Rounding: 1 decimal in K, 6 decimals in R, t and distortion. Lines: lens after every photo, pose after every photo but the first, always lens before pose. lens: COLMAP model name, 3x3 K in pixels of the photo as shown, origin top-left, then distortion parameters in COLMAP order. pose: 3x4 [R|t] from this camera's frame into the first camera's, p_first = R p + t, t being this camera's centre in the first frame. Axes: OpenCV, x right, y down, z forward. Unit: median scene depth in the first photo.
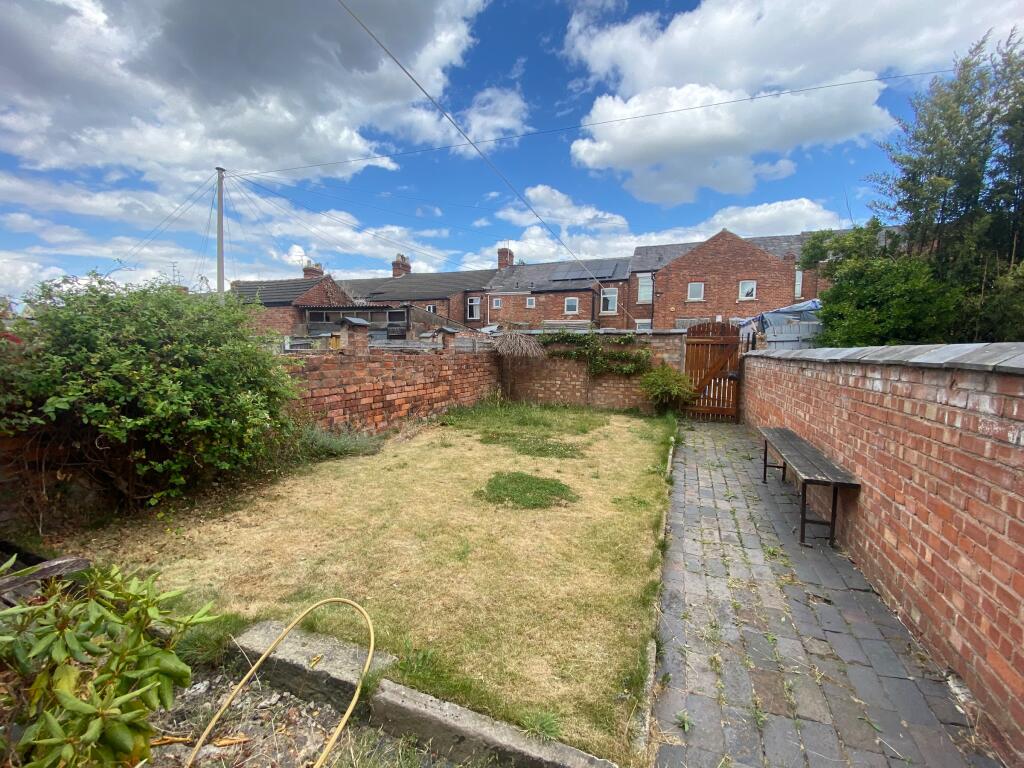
lens RADIAL K [[413.8, 0, 511.1], [0, 413.8, 385.3], [0, 0, 1]] dist [0.031399, -0.024418]
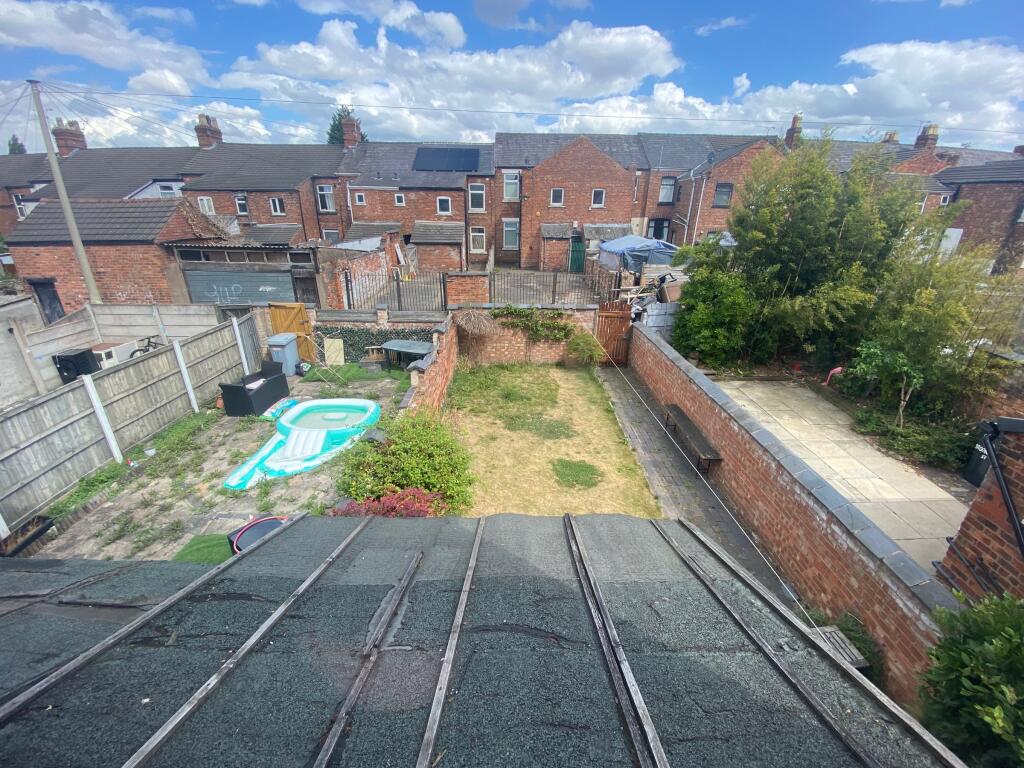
lens RADIAL K [[413.8, 0, 511.1], [0, 413.8, 385.3], [0, 0, 1]] dist [0.031399, -0.024418]
pose [[0.926251, -0.147623, 0.346796, -0.153177], [0.030351, 0.946332, 0.321768, -0.136823], [-0.375684, -0.287512, 0.881021, -0.081772]]
